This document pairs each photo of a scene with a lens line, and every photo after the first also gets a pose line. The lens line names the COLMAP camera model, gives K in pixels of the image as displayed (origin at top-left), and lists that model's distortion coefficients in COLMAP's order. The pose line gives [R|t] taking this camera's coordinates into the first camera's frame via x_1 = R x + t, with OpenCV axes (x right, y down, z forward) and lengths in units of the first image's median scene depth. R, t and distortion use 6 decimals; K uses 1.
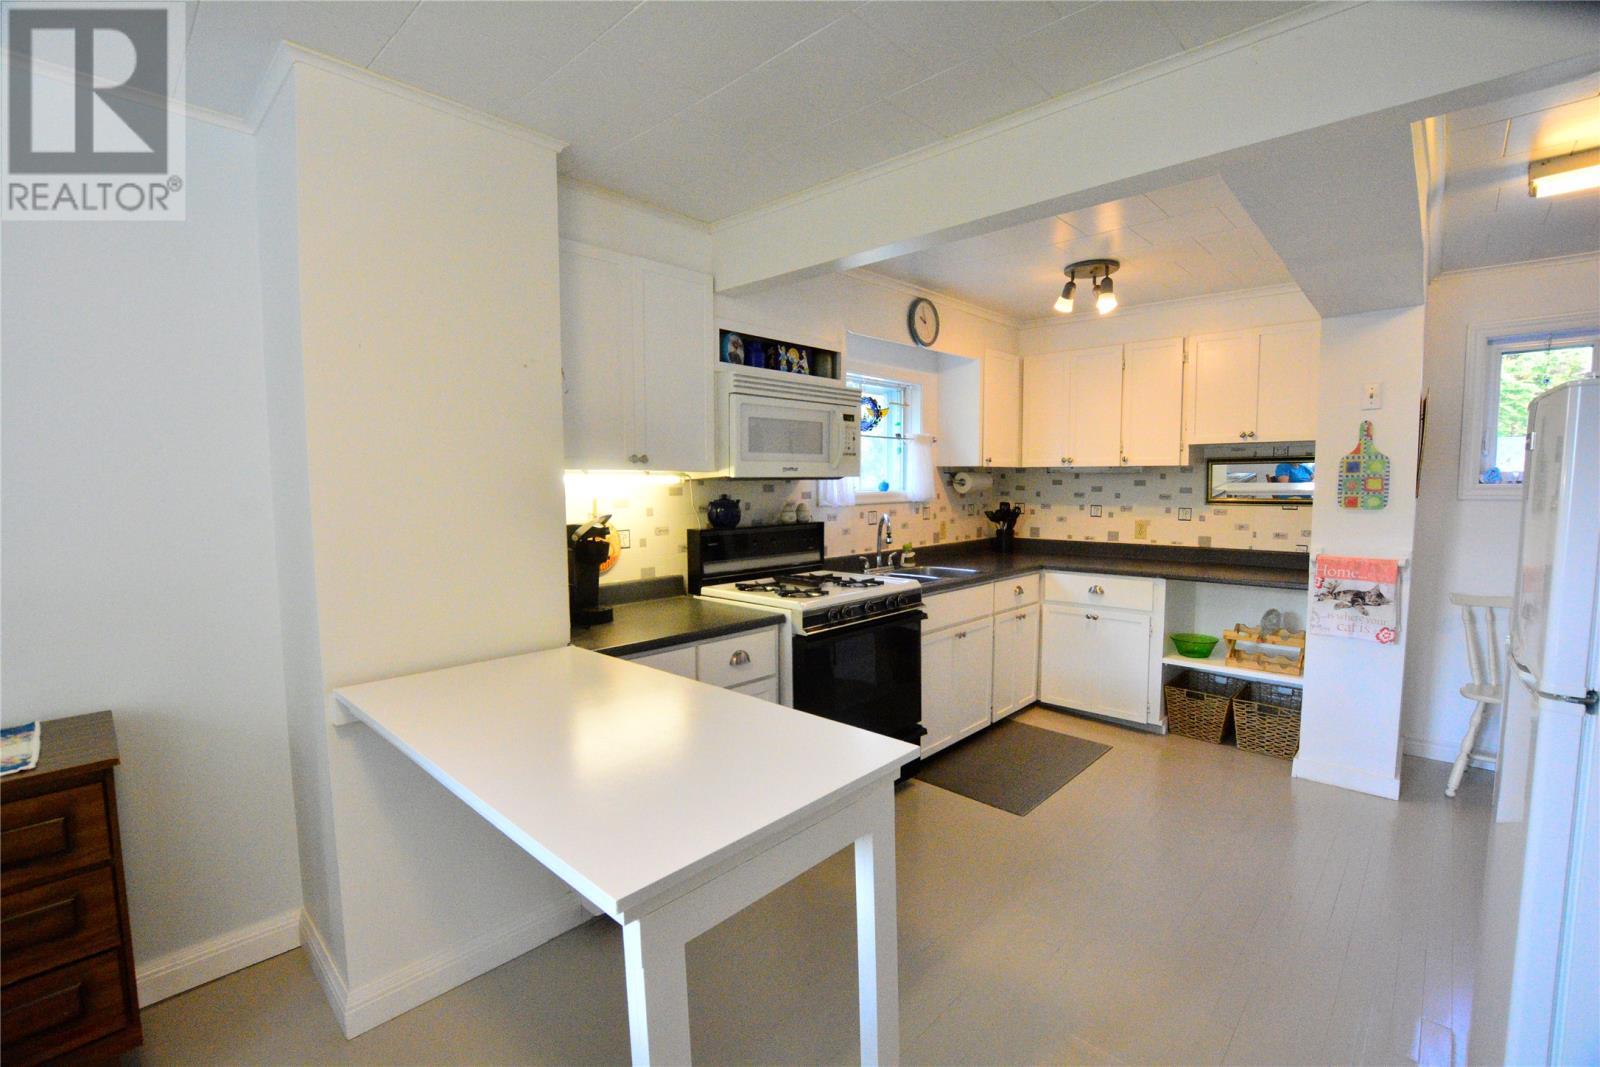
lens RADIAL K [[701.2, 0, 799.7], [0, 701.2, 536.9], [0, 0, 1]] dist [-0.026228, 0.000442]
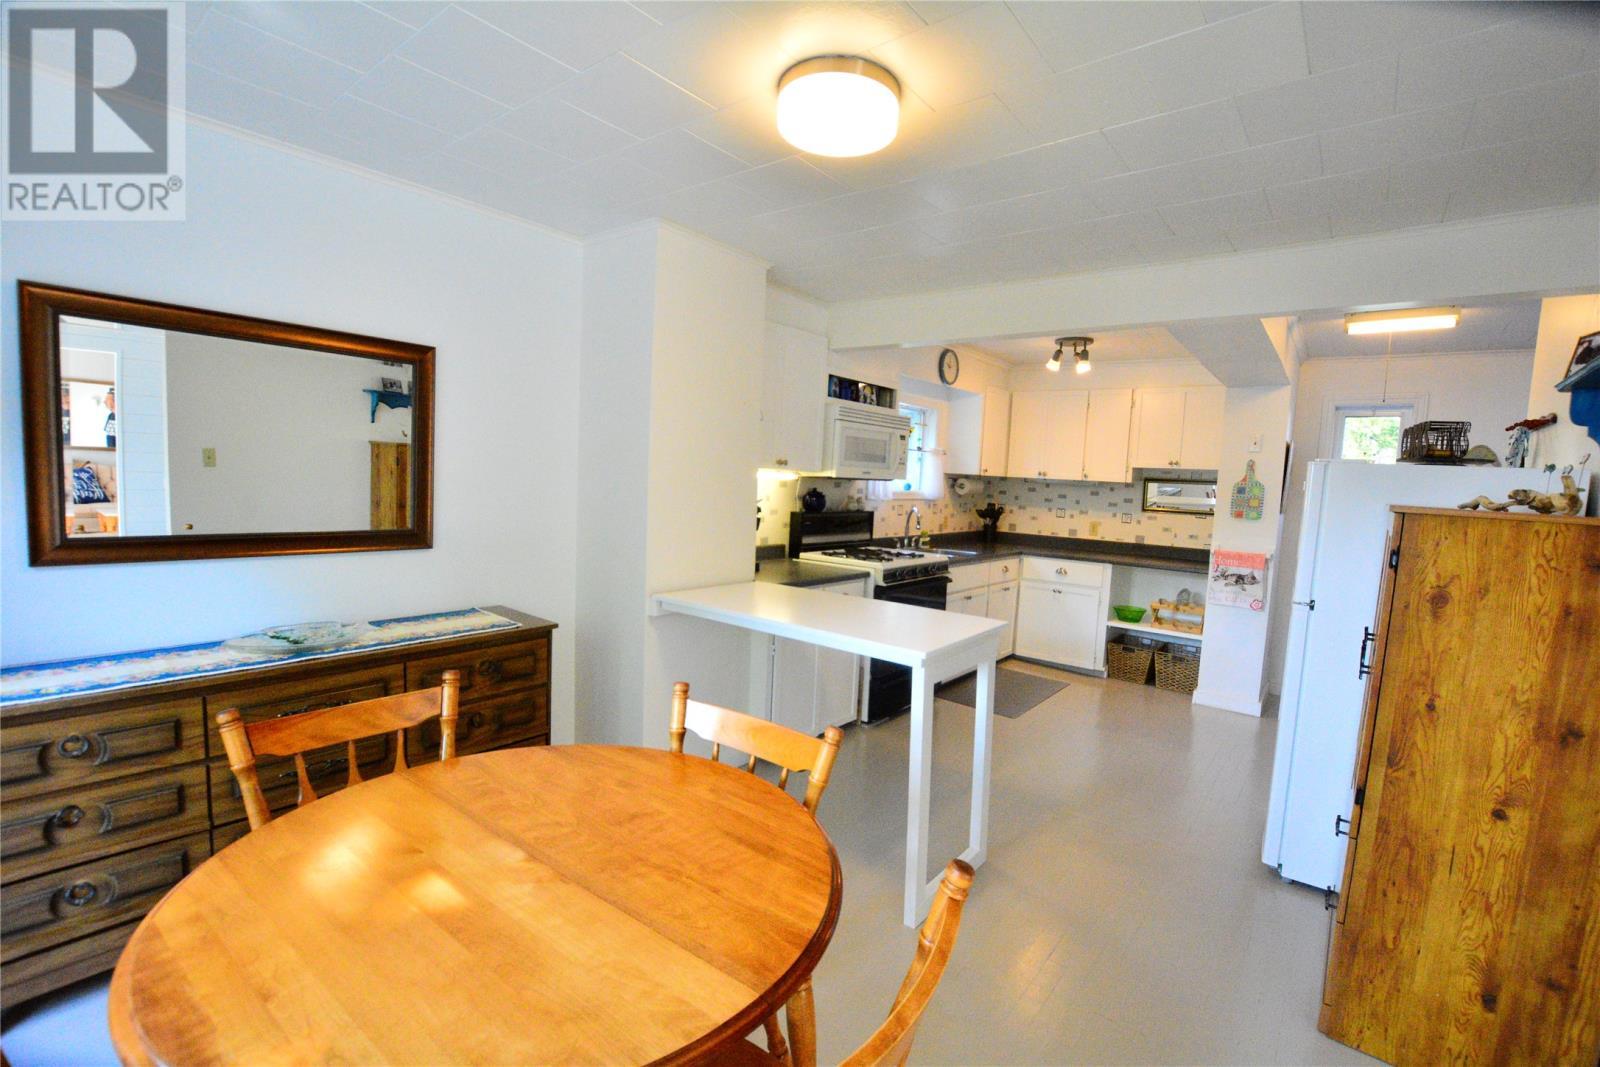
lens RADIAL K [[701.2, 0, 800.5], [0, 701.2, 534.9], [0, 0, 1]] dist [-0.026228, 0.000442]
pose [[0.995623, 0.044004, 0.082452, -0.220065], [-0.044702, 0.998978, 0.006635, 0.022089], [-0.082075, -0.010292, 0.996573, -0.350030]]
